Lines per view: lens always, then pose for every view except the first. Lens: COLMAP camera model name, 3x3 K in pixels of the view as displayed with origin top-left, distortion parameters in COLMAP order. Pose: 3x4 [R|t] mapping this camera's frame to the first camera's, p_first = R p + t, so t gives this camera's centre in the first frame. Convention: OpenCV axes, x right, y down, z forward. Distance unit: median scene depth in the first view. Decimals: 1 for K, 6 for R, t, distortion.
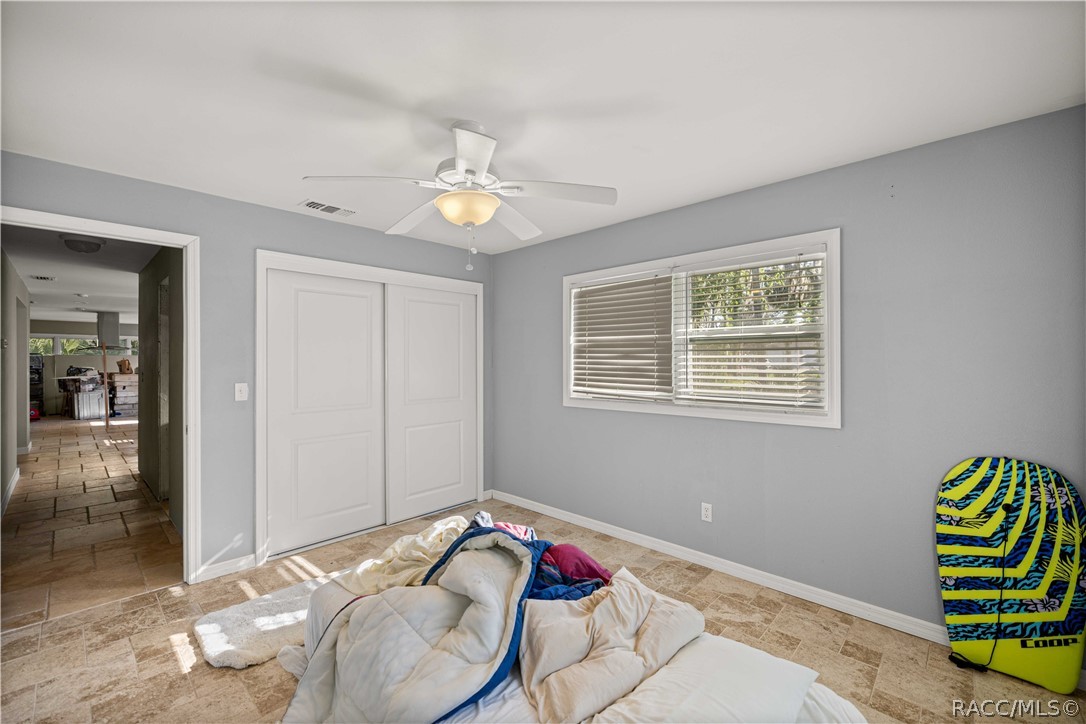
lens RADIAL K [[458.8, 0, 546.5], [0, 458.8, 368.4], [0, 0, 1]] dist [-0.002071, -0.000241]
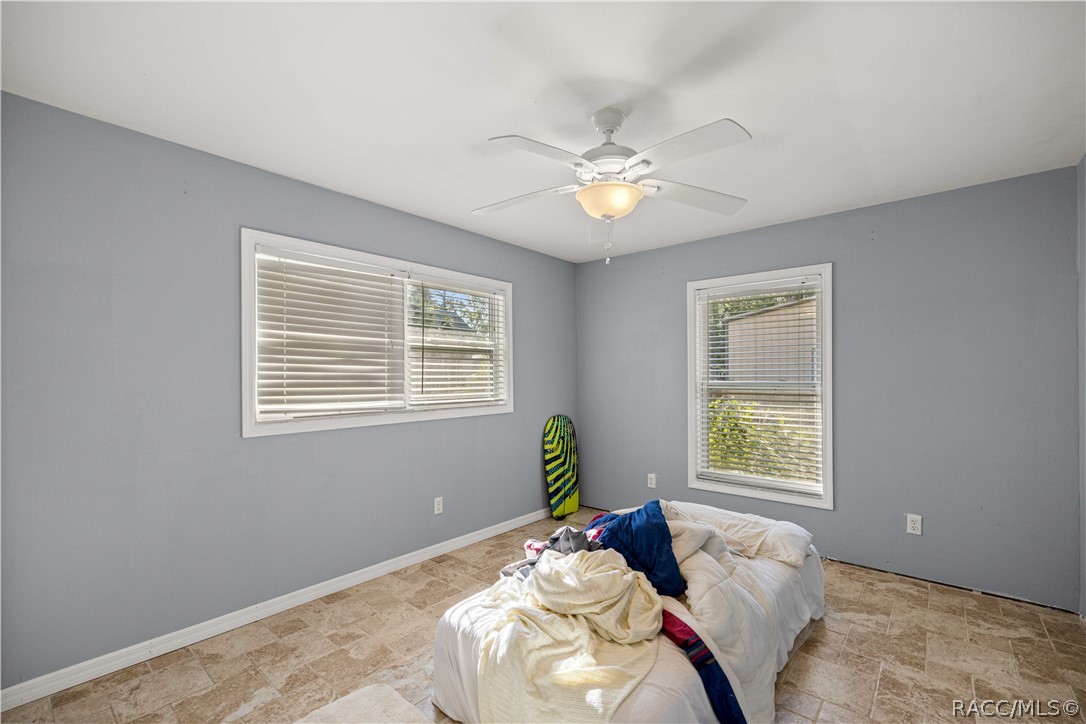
lens RADIAL K [[458.8, 0, 546.5], [0, 458.8, 368.4], [0, 0, 1]] dist [-0.002071, -0.000241]
pose [[-0.059745, 0.012151, 0.998140, -0.714892], [0.011117, 0.999872, -0.011507, 0.000214], [-0.998152, 0.010409, -0.059873, 0.745435]]
